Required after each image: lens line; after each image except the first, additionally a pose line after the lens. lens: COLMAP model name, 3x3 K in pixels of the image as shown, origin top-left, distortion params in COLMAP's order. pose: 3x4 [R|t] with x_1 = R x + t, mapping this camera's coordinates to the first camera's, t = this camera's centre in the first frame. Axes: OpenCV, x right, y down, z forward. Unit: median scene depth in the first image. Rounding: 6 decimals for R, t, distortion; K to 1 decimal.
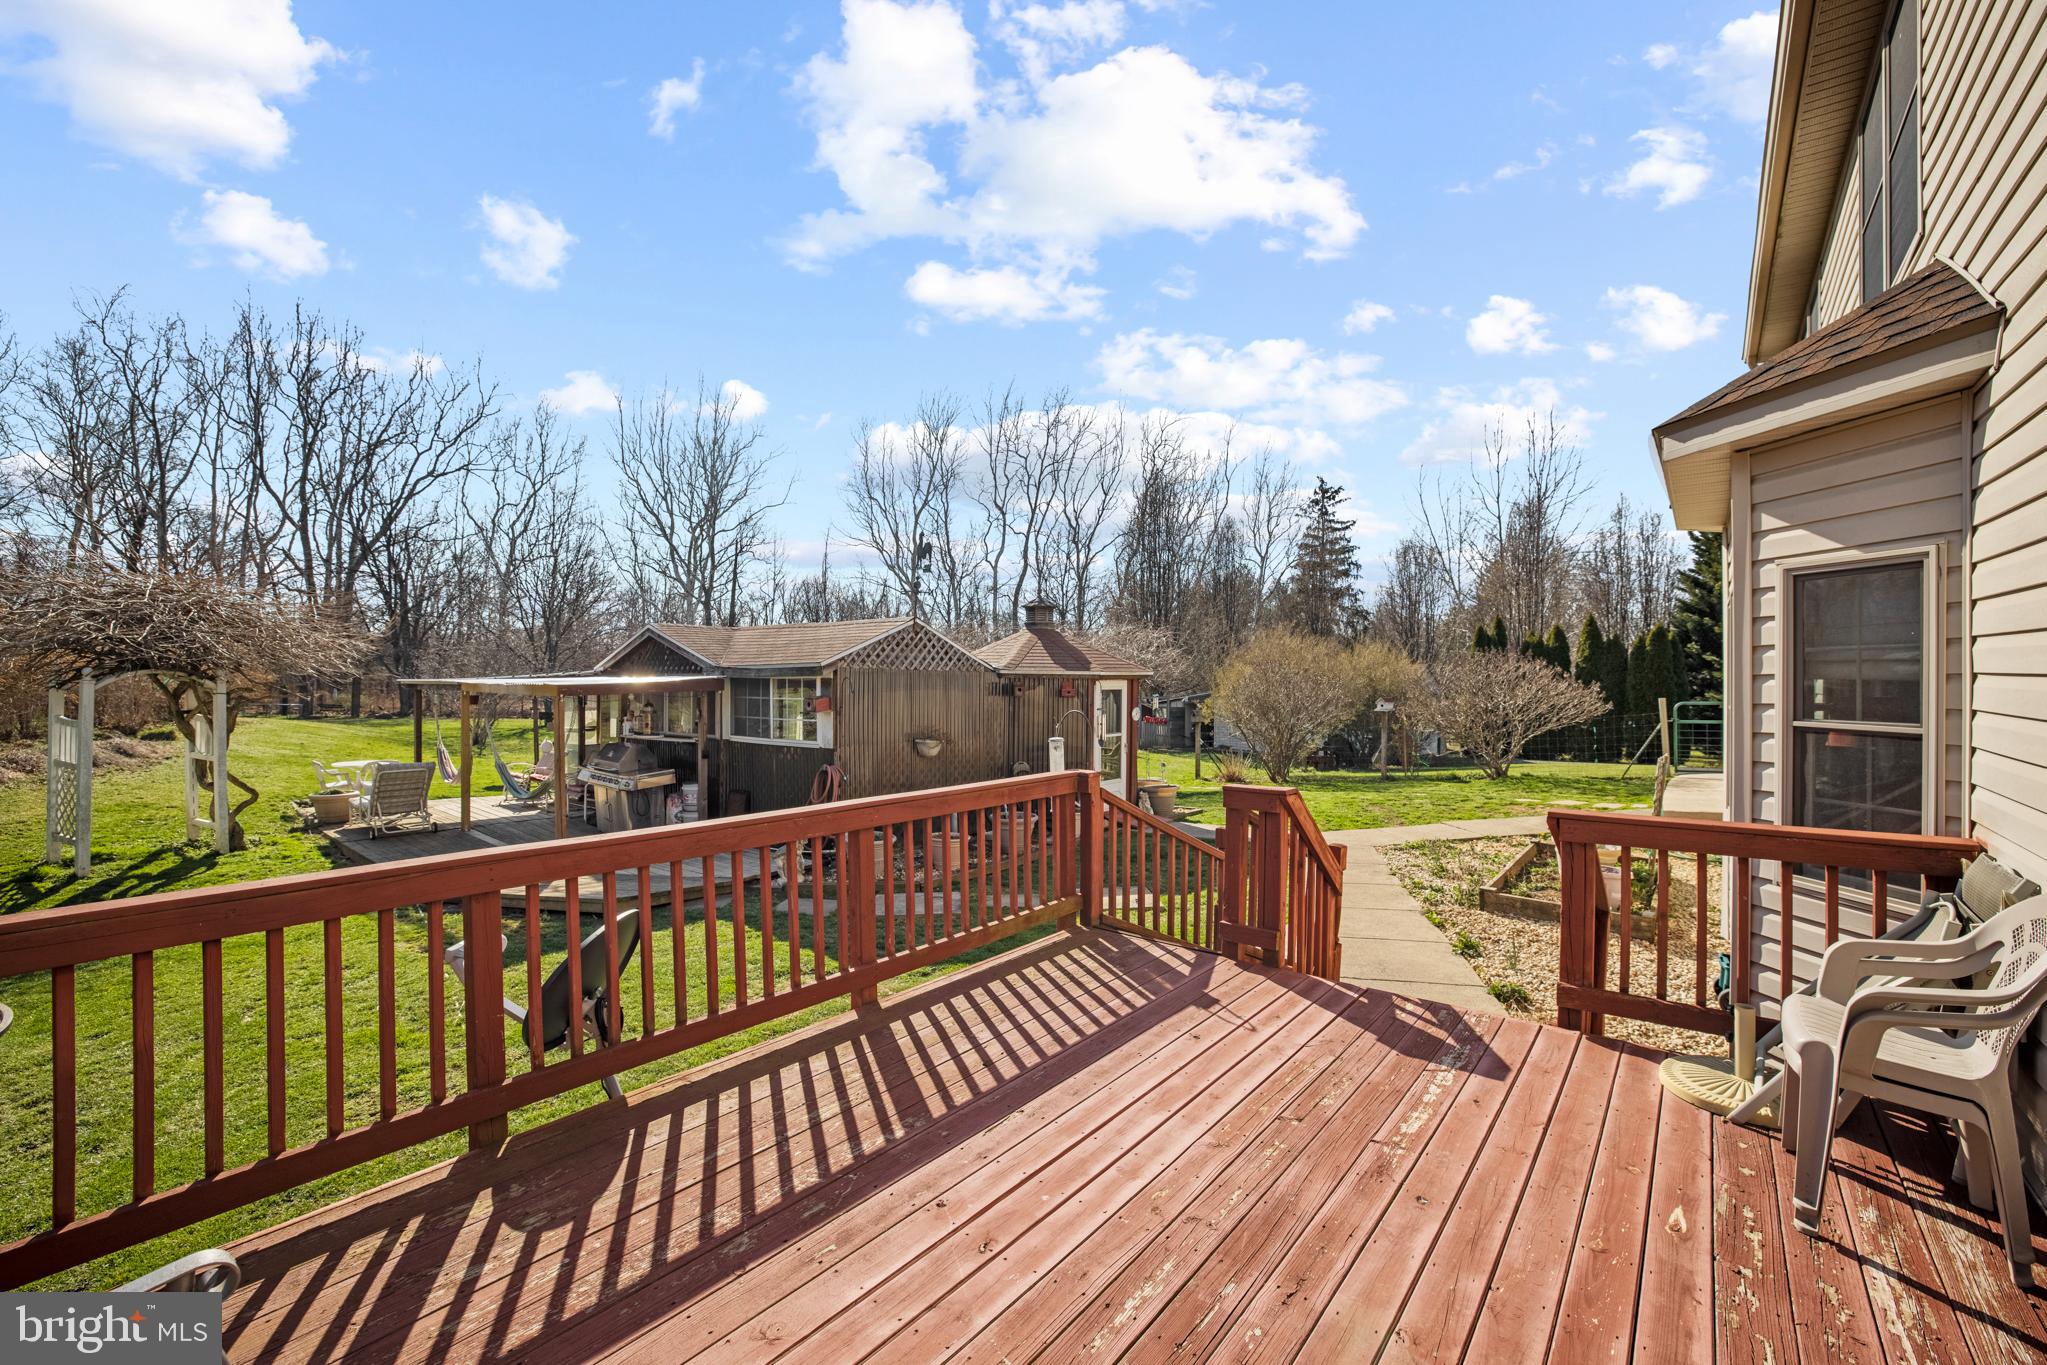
lens RADIAL K [[863.0, 0, 1023.5], [0, 863.0, 682.5], [0, 0, 1]] dist [-0.019571, -0.000315]
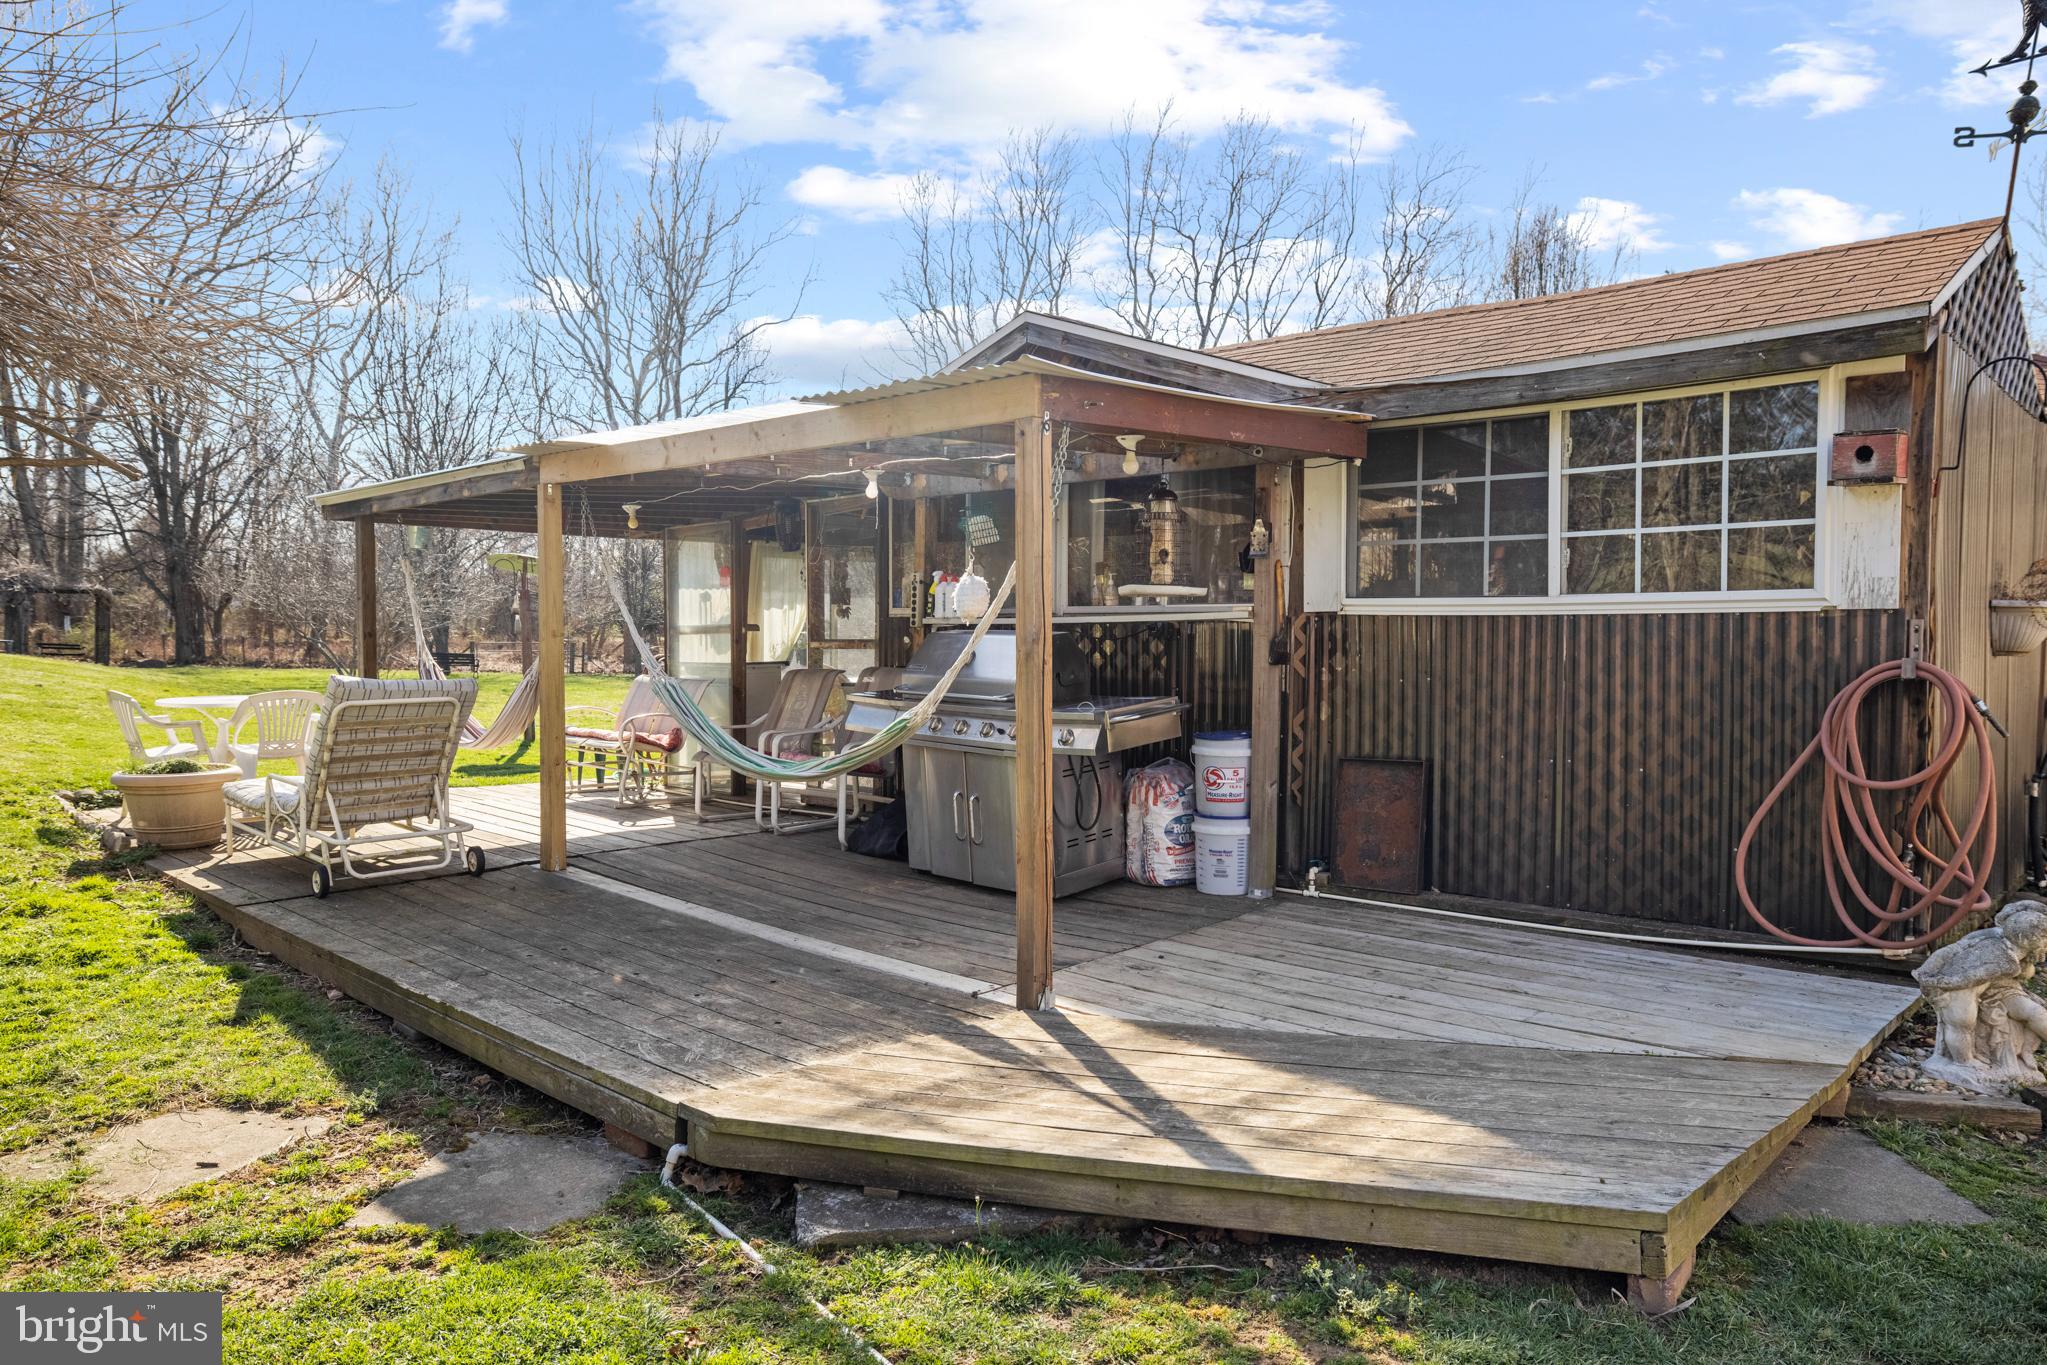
lens RADIAL K [[1289.7, 0, 1023.5], [0, 1289.7, 682.5], [0, 0, 1]] dist [0.010332, 0.002227]
pose [[0.999451, 0.002610, -0.033043, -0.249322], [-0.001414, 0.999345, 0.036171, 0.041915], [0.033116, -0.036105, 0.998799, 0.263418]]
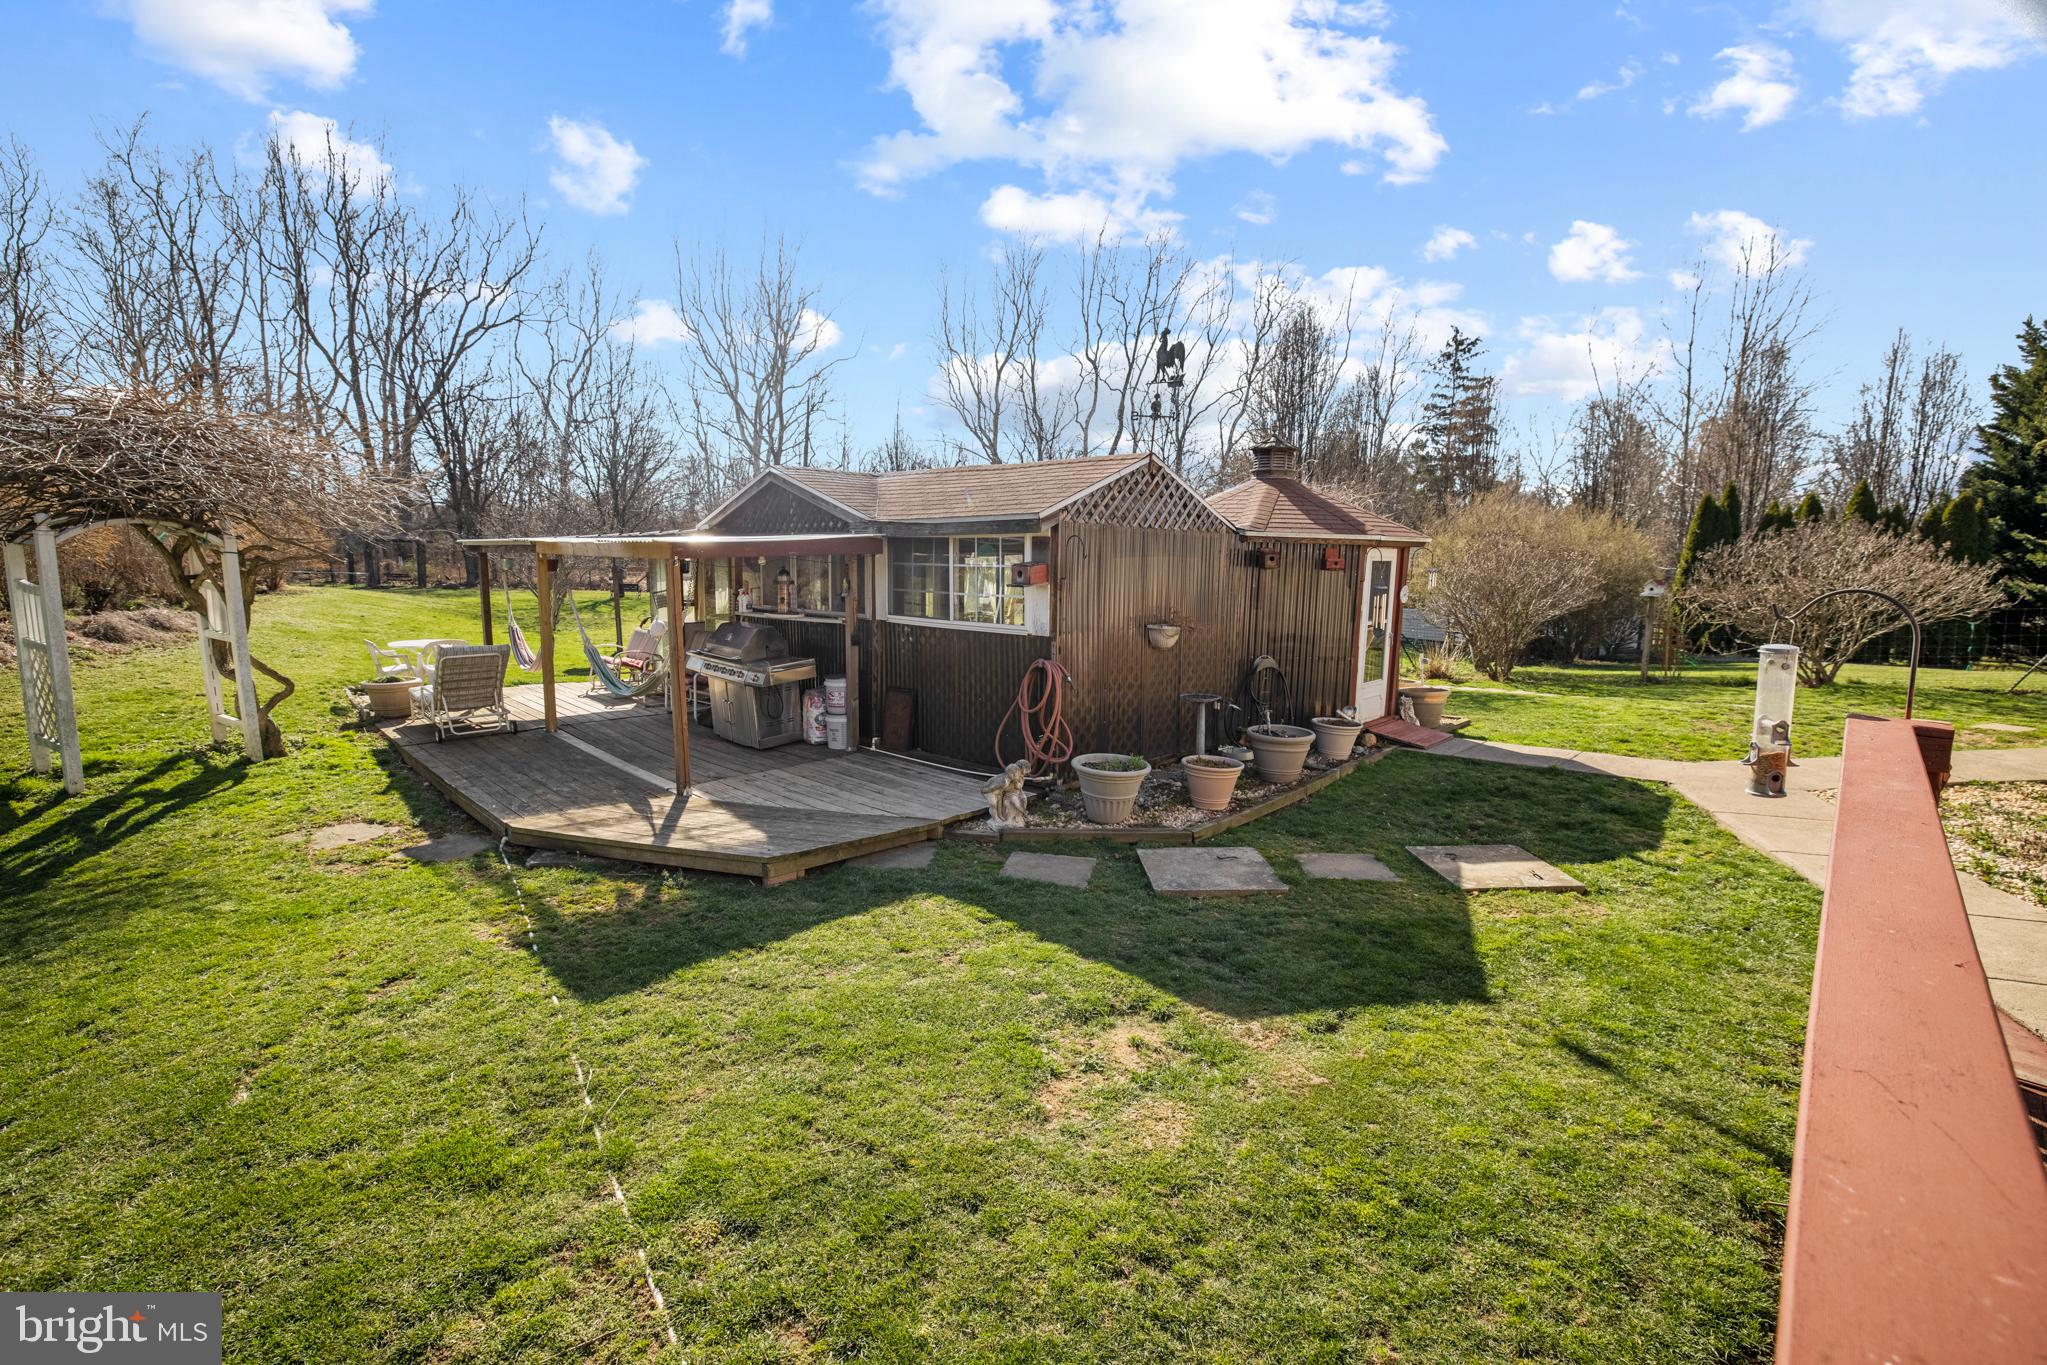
lens RADIAL K [[883.7, 0, 1023.5], [0, 883.7, 682.5], [0, 0, 1]] dist [-0.021780, 0.000531]
pose [[0.997553, 0.020494, -0.066837, -0.094414], [-0.011049, 0.990268, 0.138735, 0.006240], [0.069030, -0.137657, 0.988072, 0.134226]]
